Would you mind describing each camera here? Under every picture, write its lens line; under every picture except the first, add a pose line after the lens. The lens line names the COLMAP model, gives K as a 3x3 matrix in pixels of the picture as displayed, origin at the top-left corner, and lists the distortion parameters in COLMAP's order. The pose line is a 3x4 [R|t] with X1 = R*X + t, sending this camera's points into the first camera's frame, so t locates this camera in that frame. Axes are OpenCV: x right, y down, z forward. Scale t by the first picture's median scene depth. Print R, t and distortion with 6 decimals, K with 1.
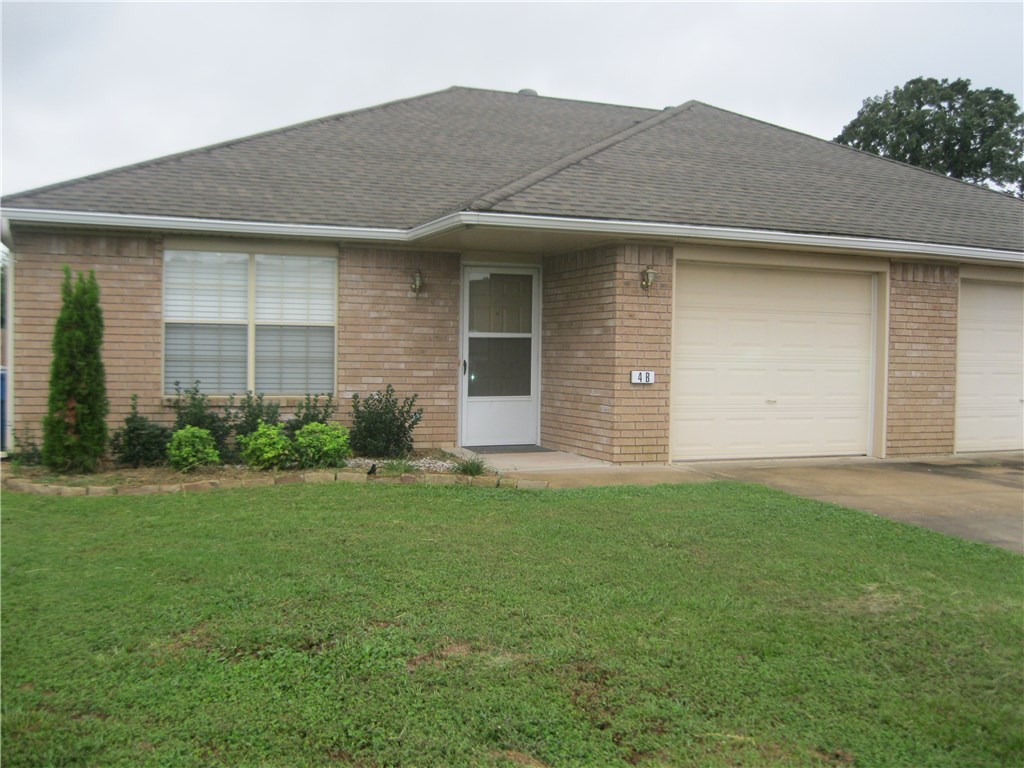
lens RADIAL K [[1032.7, 0, 512.0], [0, 1032.7, 384.0], [0, 0, 1]] dist [-0.135525, 0.014507]
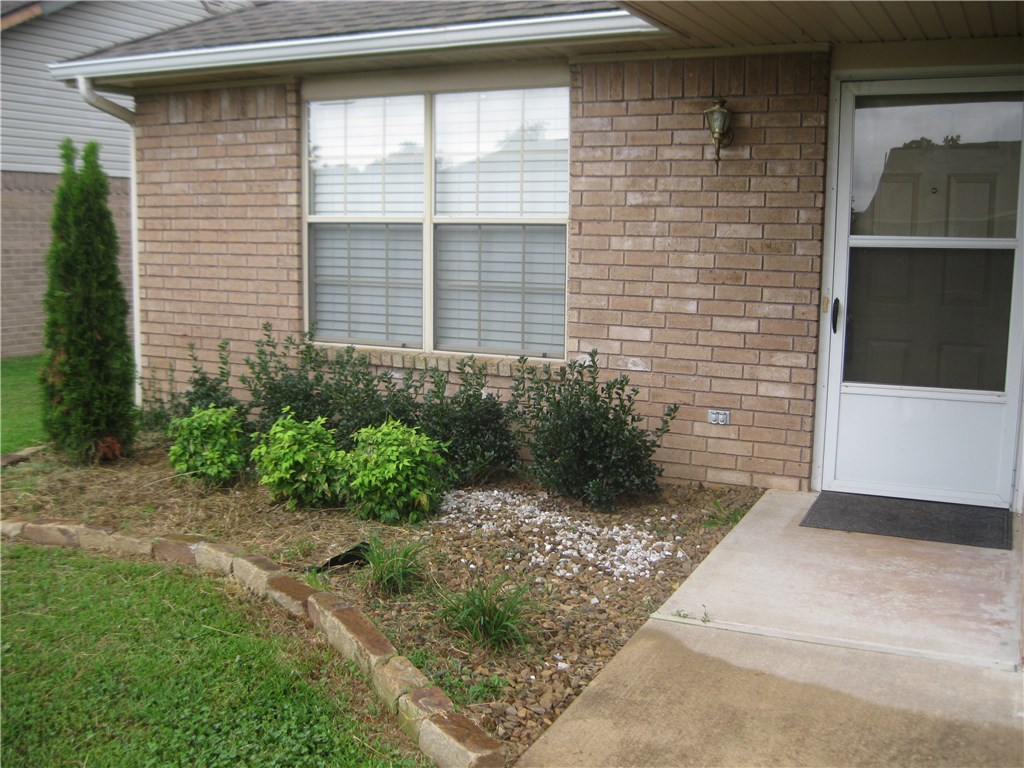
lens RADIAL K [[1032.7, 0, 512.0], [0, 1032.7, 384.0], [0, 0, 1]] dist [-0.135525, 0.014507]
pose [[0.675994, 0.101847, -0.729835, 0.187885], [-0.020857, 0.992651, 0.119203, -0.037435], [0.736612, -0.065359, 0.673151, 0.629720]]
